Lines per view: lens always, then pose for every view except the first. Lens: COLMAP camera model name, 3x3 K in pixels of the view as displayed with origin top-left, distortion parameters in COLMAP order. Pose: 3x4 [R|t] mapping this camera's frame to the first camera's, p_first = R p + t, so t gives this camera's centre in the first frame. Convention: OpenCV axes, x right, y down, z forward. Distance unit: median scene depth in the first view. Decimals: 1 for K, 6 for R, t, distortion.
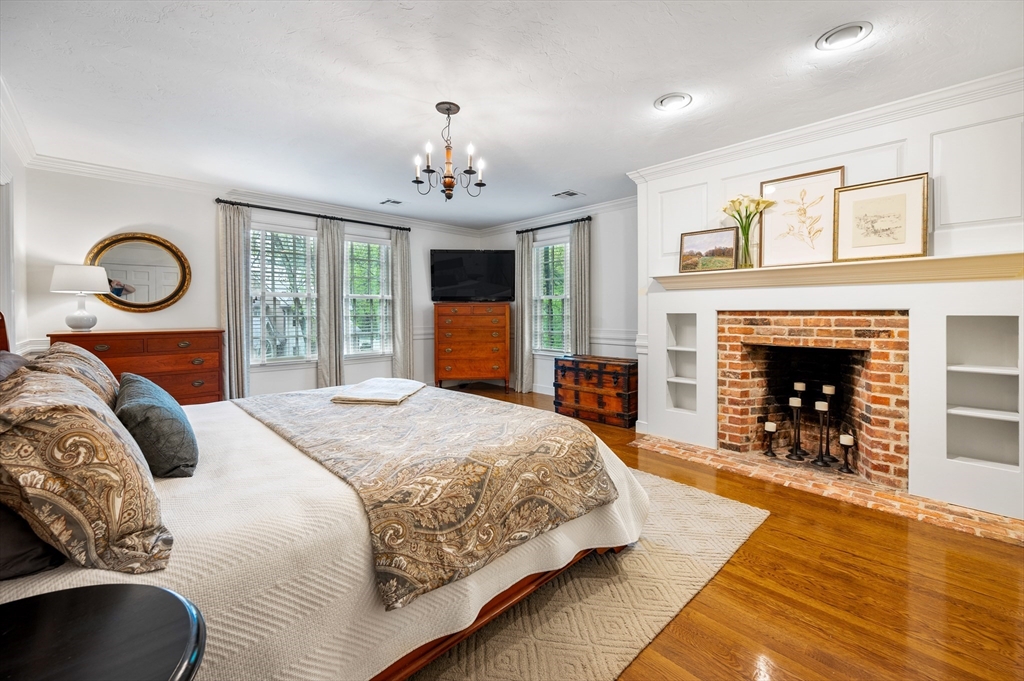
lens RADIAL K [[420.3, 0, 513.7], [0, 420.3, 310.3], [0, 0, 1]] dist [0.000409, 0.000019]
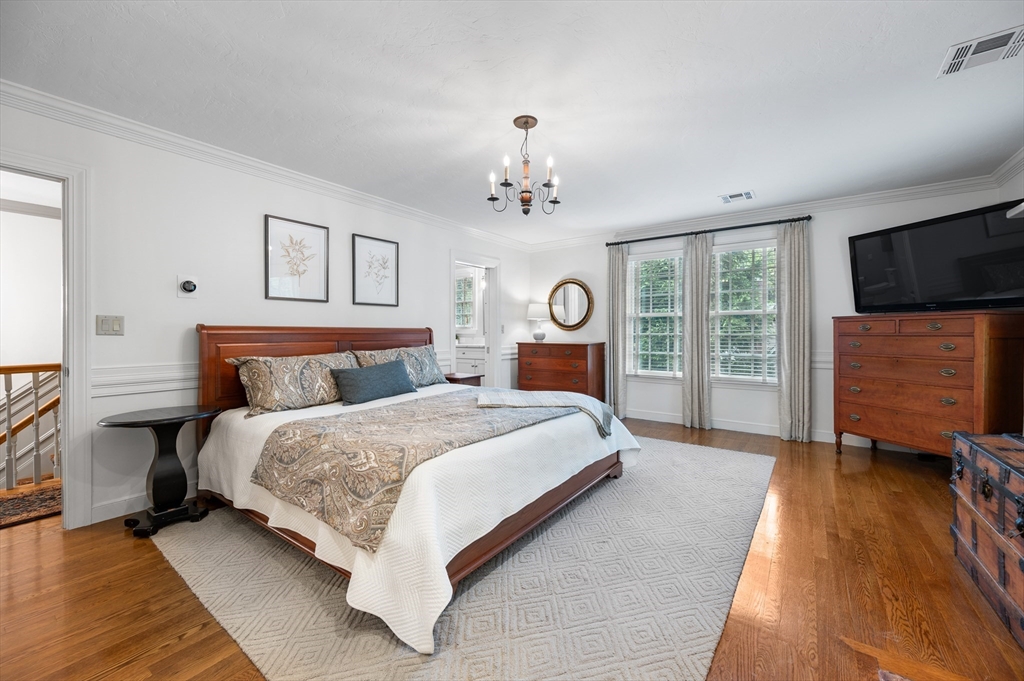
lens RADIAL K [[406.7, 0, 519.3], [0, 406.7, 331.8], [0, 0, 1]] dist [-0.001483, -0.000224]
pose [[0.178329, 0.001873, -0.983969, 0.484753], [0.004432, 0.999987, 0.002707, 0.003953], [0.983961, -0.004843, 0.178319, 0.507981]]
